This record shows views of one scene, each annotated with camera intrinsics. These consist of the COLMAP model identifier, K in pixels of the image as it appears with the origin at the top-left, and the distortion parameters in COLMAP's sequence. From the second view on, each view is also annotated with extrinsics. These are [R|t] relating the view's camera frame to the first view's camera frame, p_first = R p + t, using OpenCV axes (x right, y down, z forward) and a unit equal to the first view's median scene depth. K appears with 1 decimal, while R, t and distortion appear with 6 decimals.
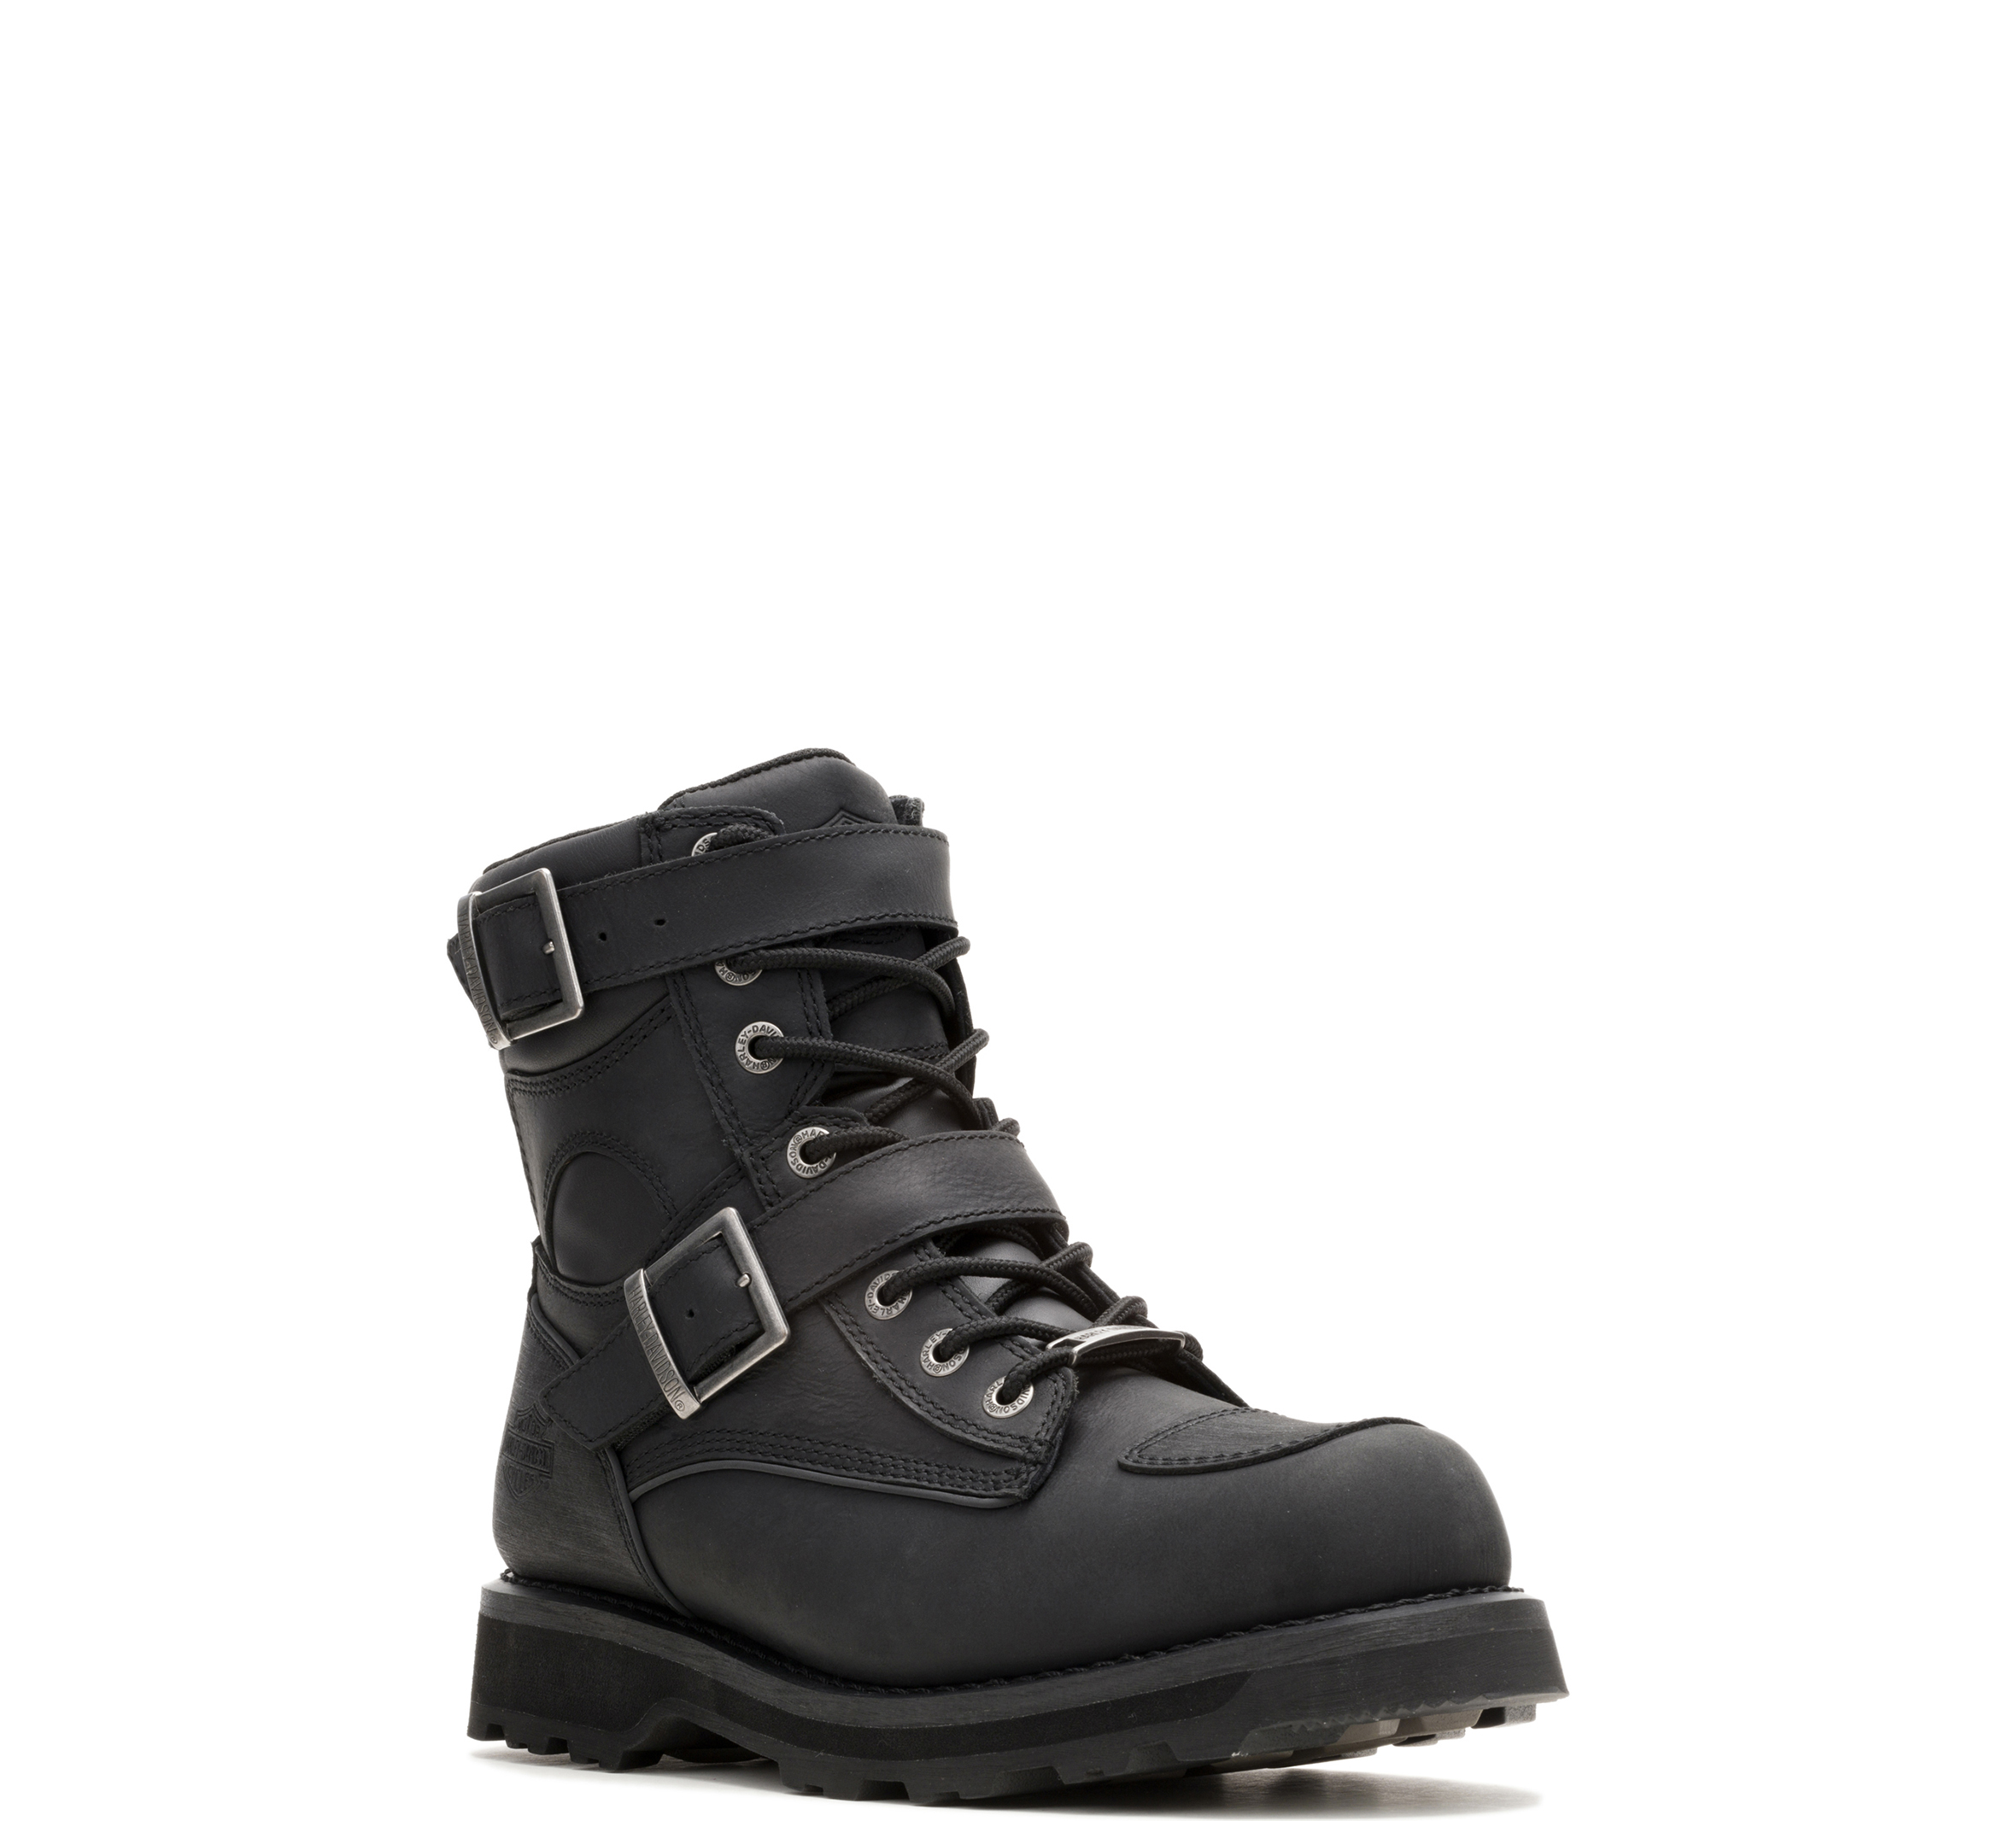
lens RADIAL K [[6347.8, 0, 1008.0], [0, 6347.8, 910.5], [0, 0, 1]] dist [-0.127202, -2.106583]
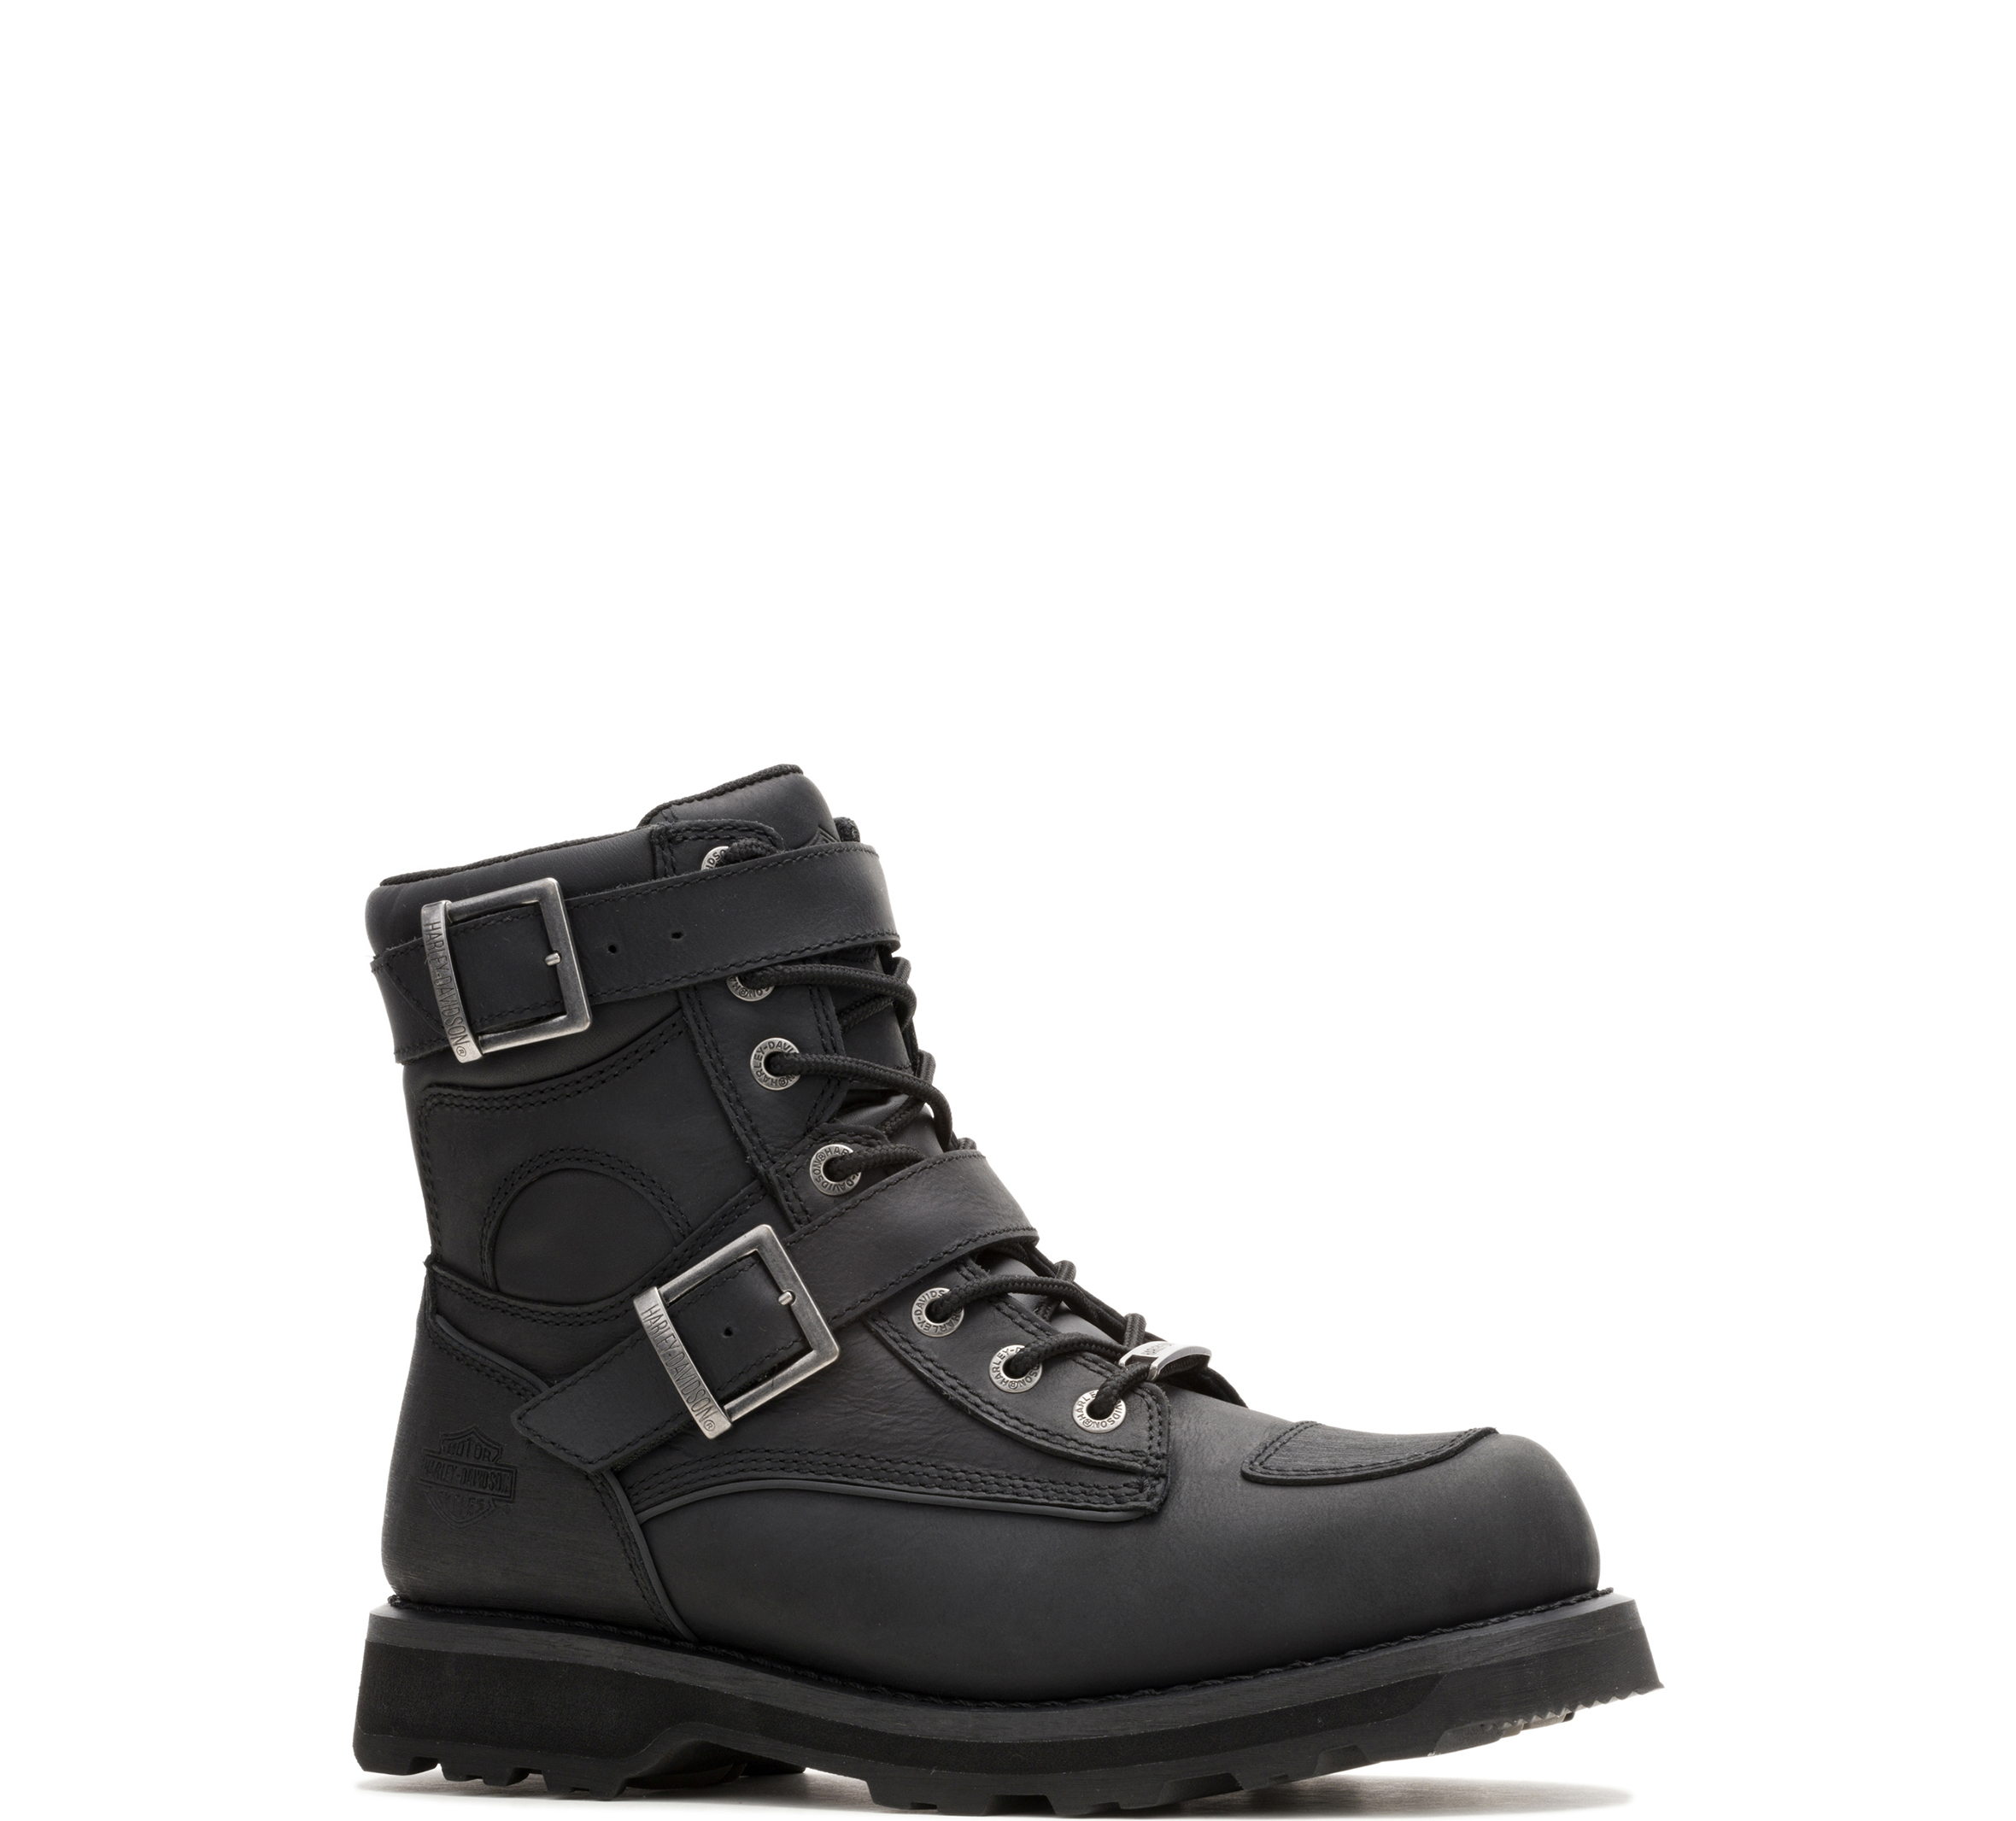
lens RADIAL K [[6347.8, 0, 1008.0], [0, 6347.8, 910.5], [0, 0, 1]] dist [-0.127202, -2.106583]
pose [[0.917360, 0.022447, 0.397426, -0.403155], [-0.019318, 0.999743, -0.011876, 0.008751], [-0.397590, 0.003217, 0.917557, 0.075197]]
